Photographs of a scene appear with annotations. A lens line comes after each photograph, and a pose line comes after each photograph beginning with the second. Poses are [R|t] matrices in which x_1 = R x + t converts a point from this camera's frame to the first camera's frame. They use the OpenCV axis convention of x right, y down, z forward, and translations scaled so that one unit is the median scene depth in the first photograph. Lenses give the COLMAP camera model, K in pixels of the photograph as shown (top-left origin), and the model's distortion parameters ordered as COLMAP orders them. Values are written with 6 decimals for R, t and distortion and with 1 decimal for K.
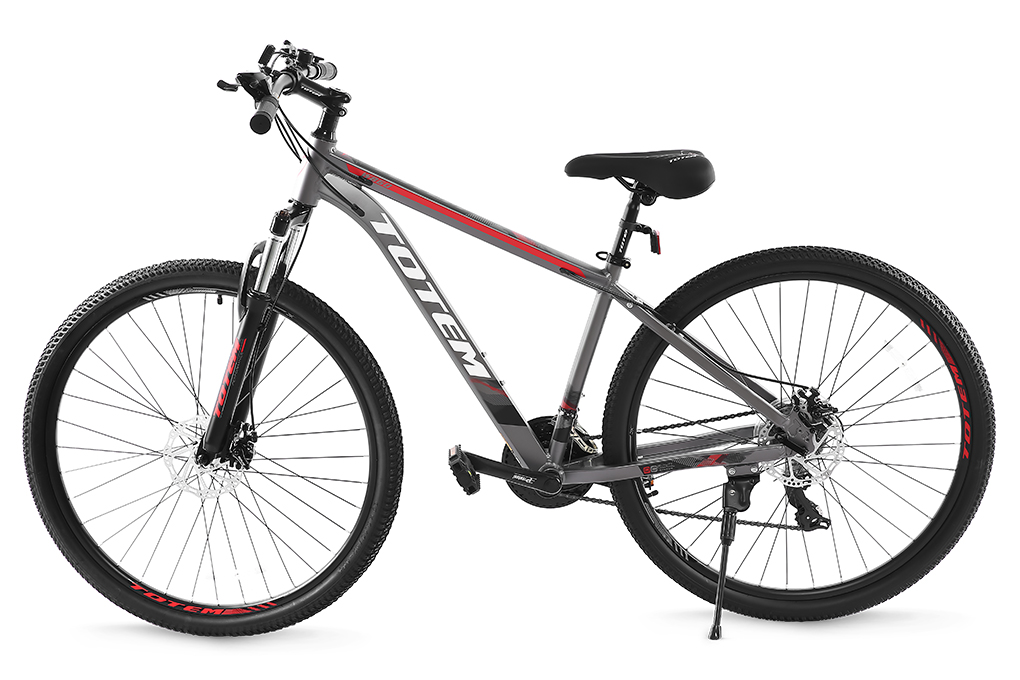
lens RADIAL K [[2048.3, 0, 507.9], [0, 2048.3, 336.3], [0, 0, 1]] dist [-0.238326, 0.000000]
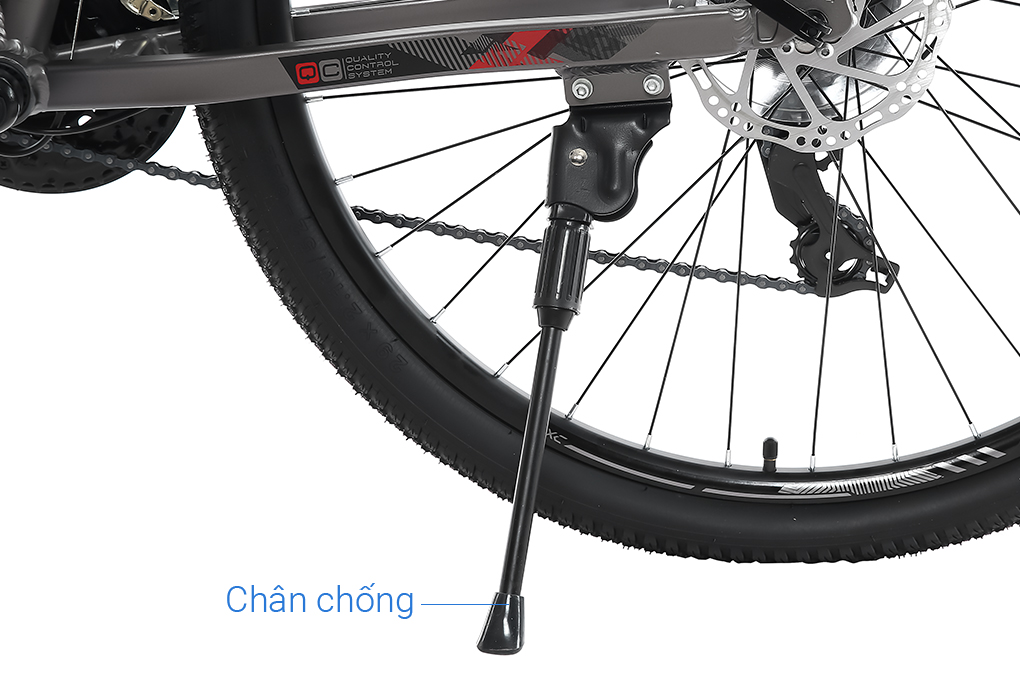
lens RADIAL K [[1969.8, 0, 513.7], [0, 1969.8, 337.9], [0, 0, 1]] dist [-0.023699, 0.000000]
pose [[0.995970, 0.038927, 0.080797, 0.077138], [-0.049521, 0.989802, 0.133564, 0.064084], [-0.074774, -0.137027, 0.987741, 0.703454]]
